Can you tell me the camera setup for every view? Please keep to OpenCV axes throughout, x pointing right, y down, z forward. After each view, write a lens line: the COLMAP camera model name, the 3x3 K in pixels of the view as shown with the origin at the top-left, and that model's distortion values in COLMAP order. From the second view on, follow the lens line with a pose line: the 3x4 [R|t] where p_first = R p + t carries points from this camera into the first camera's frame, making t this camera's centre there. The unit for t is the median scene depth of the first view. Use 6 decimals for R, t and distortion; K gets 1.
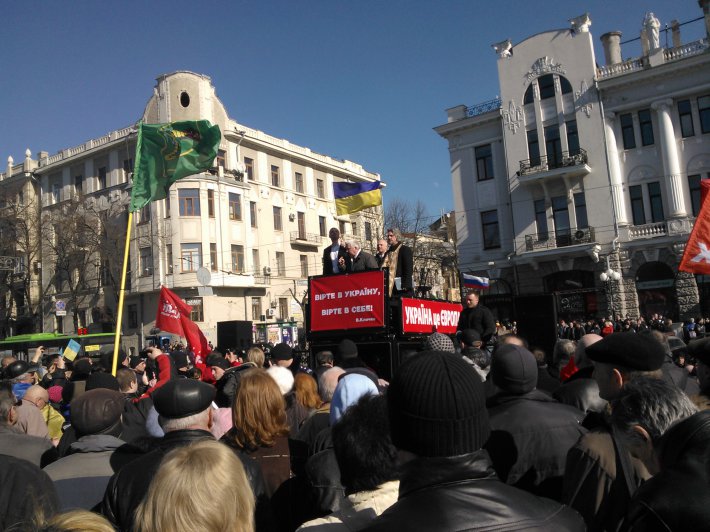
lens RADIAL K [[575.4, 0, 354.2], [0, 575.4, 271.7], [0, 0, 1]] dist [0.066598, -0.182694]
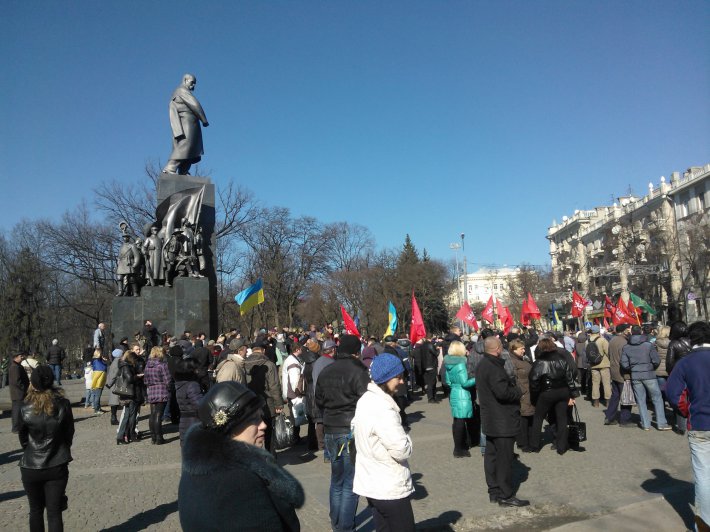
lens RADIAL K [[614.7, 0, 354.5], [0, 614.7, 264.6], [0, 0, 1]] dist [0.089552, -0.172005]
pose [[0.521946, -0.067738, -0.850285, 0.397996], [0.091159, 0.995562, -0.023354, -0.062479], [0.848093, -0.065321, 0.525805, -0.547540]]
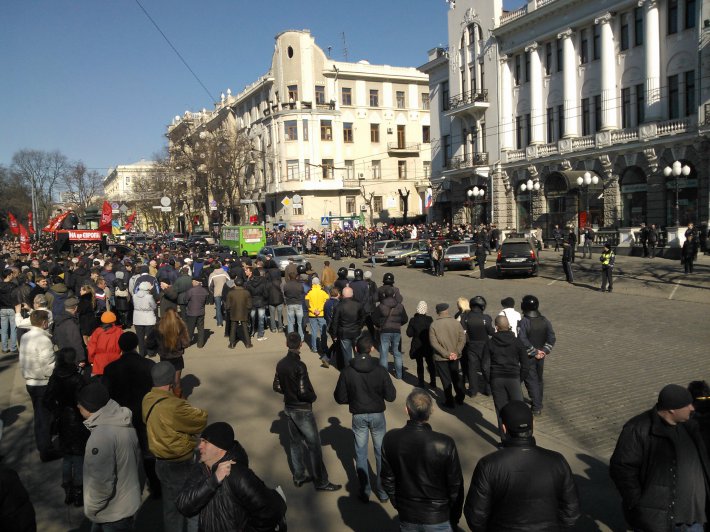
lens RADIAL K [[610.6, 0, 345.5], [0, 610.6, 267.1], [0, 0, 1]] dist [0.086820, -0.254775]
pose [[0.846007, 0.074011, -0.528010, 0.774047], [0.029416, 0.982331, 0.184826, -0.076228], [0.532360, -0.171896, 0.828882, -0.285530]]
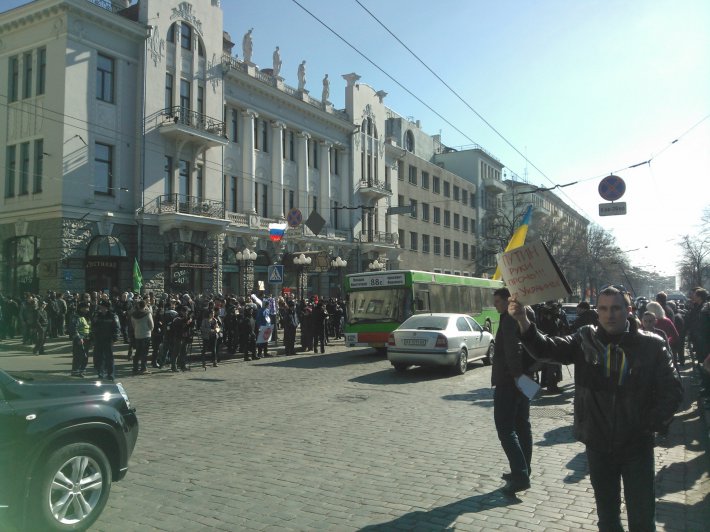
lens RADIAL K [[610.6, 0, 345.5], [0, 610.6, 267.1], [0, 0, 1]] dist [0.086820, -0.254775]
pose [[-0.059948, 0.115447, 0.991503, -0.546843], [-0.083406, 0.989237, -0.120226, 0.119680], [-0.994711, -0.089905, -0.049673, 0.717916]]
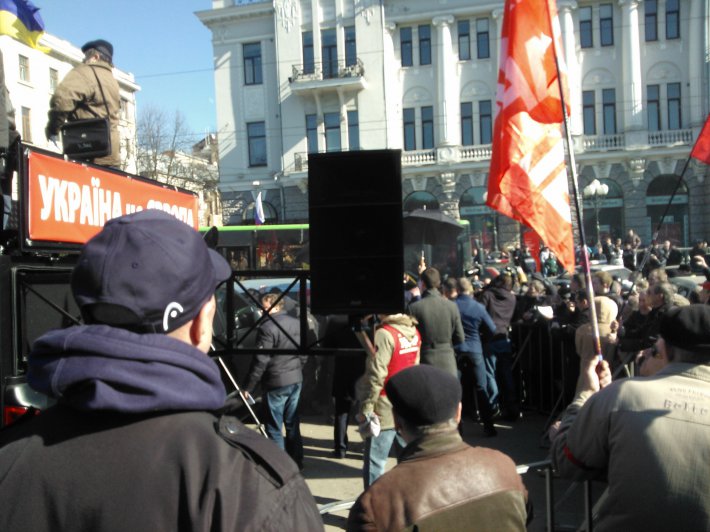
lens RADIAL K [[573.9, 0, 341.4], [0, 573.9, 275.0], [0, 0, 1]] dist [0.071430, -0.152433]
pose [[0.930515, 0.012278, 0.366047, 0.037458], [-0.058149, 0.991714, 0.114555, 0.016622], [-0.361608, -0.127881, 0.923518, 0.120359]]
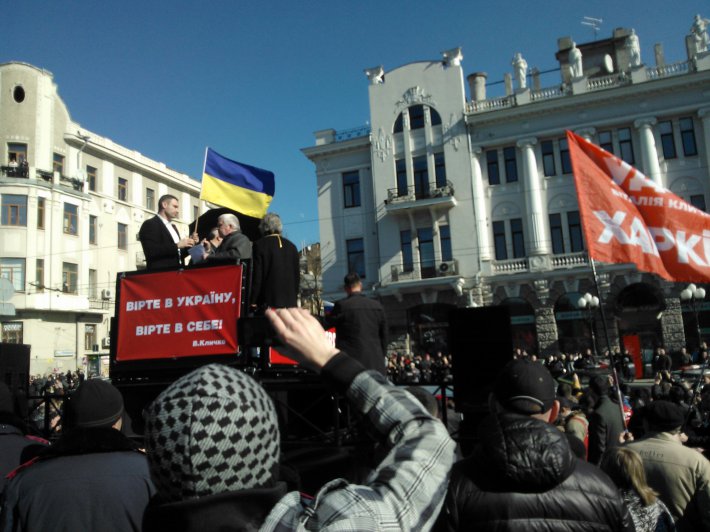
lens RADIAL K [[575.5, 0, 339.3], [0, 575.5, 275.6], [0, 0, 1]] dist [0.086986, -0.196698]
pose [[0.975322, 0.046379, 0.215861, 0.003956], [-0.034999, 0.997803, -0.056248, 0.009638], [-0.217995, 0.047305, 0.974803, 0.074822]]
